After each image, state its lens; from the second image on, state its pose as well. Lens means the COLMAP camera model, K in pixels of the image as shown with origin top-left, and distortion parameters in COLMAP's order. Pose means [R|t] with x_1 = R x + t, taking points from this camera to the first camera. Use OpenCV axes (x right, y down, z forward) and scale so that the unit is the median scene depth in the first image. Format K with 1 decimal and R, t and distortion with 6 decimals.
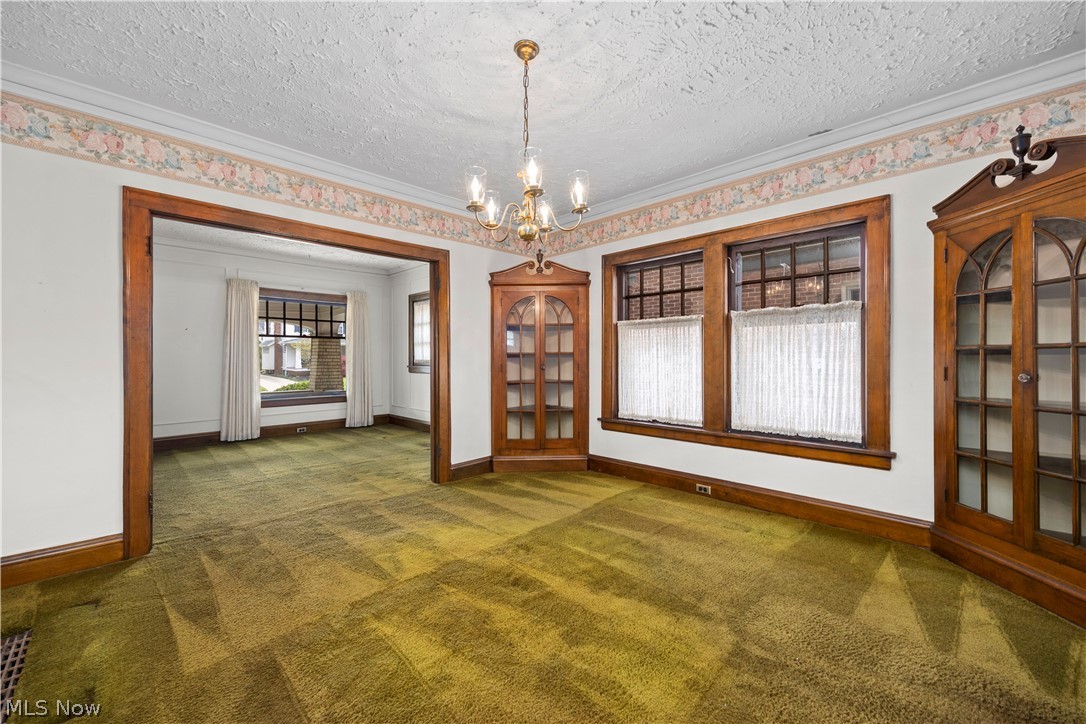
lens RADIAL K [[431.6, 0, 537.8], [0, 431.6, 359.0], [0, 0, 1]] dist [0.004460, 0.000020]
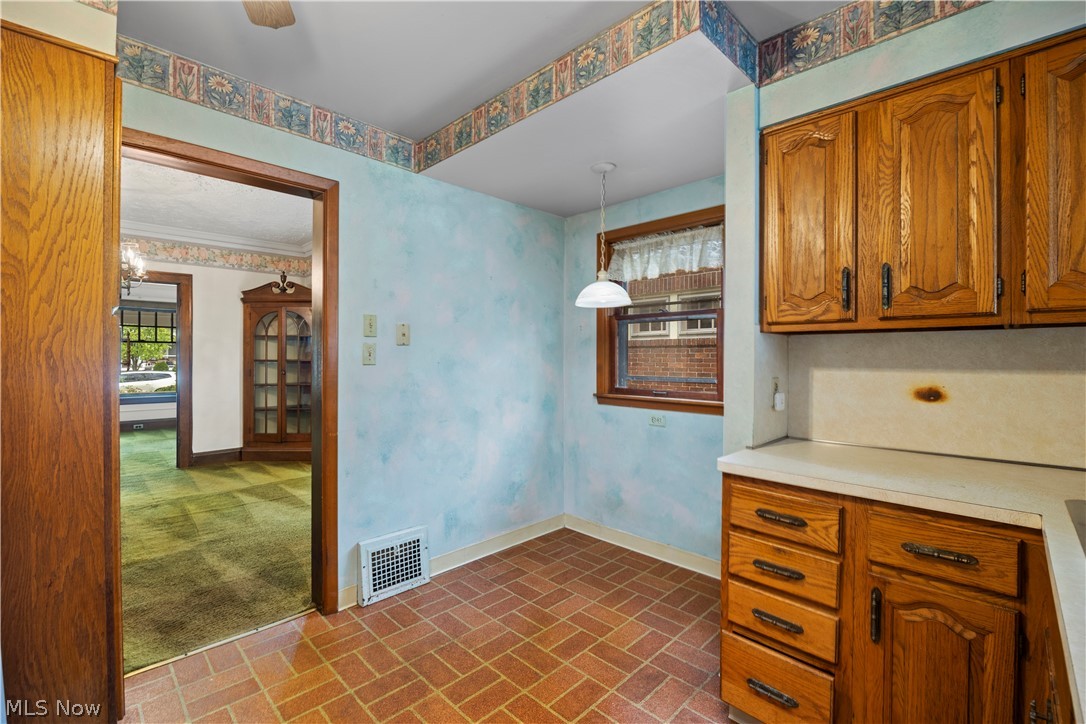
lens RADIAL K [[488.4, 0, 548.9], [0, 488.4, 355.9], [0, 0, 1]] dist [-0.002637, 0.000288]
pose [[0.999858, 0.002656, 0.016662, 0.704192], [-0.002652, 0.999996, -0.000261, -0.026886], [-0.016663, 0.000217, 0.999861, -0.337477]]
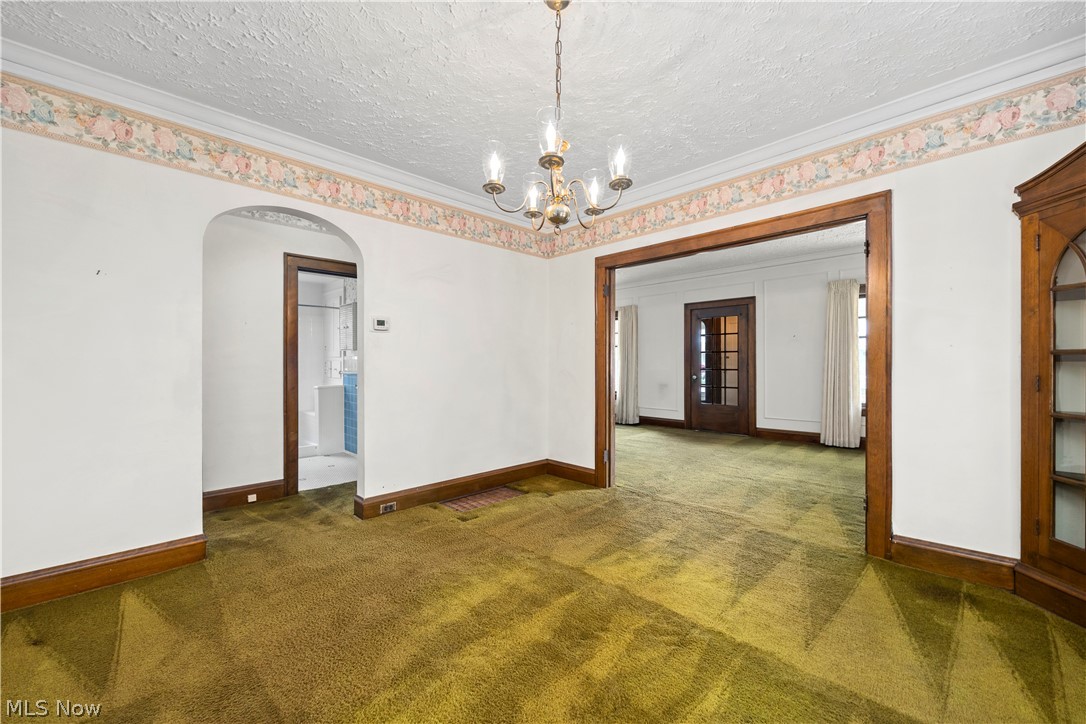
lens RADIAL K [[431.6, 0, 543.1], [0, 431.6, 364.4], [0, 0, 1]] dist [0.004460, 0.000020]
pose [[-0.017786, 0.000181, -0.999842, 0.396510], [0.008232, 0.999966, 0.000035, -0.002920], [0.999808, -0.008231, -0.017787, 0.471666]]
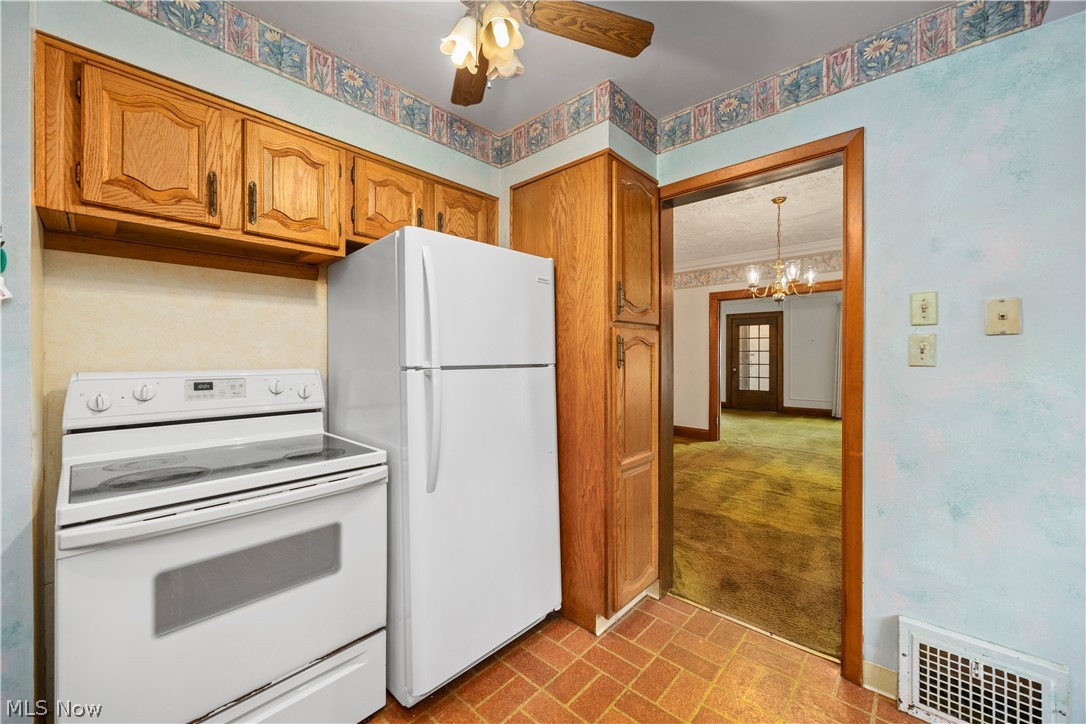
lens RADIAL K [[431.6, 0, 540.3], [0, 431.6, 352.9], [0, 0, 1]] dist [0.004460, 0.000020]
pose [[0.045510, -0.004861, -0.998952, 0.858168], [0.005494, 0.999974, -0.004615, -0.026678], [0.998949, -0.005279, 0.045536, -0.042764]]
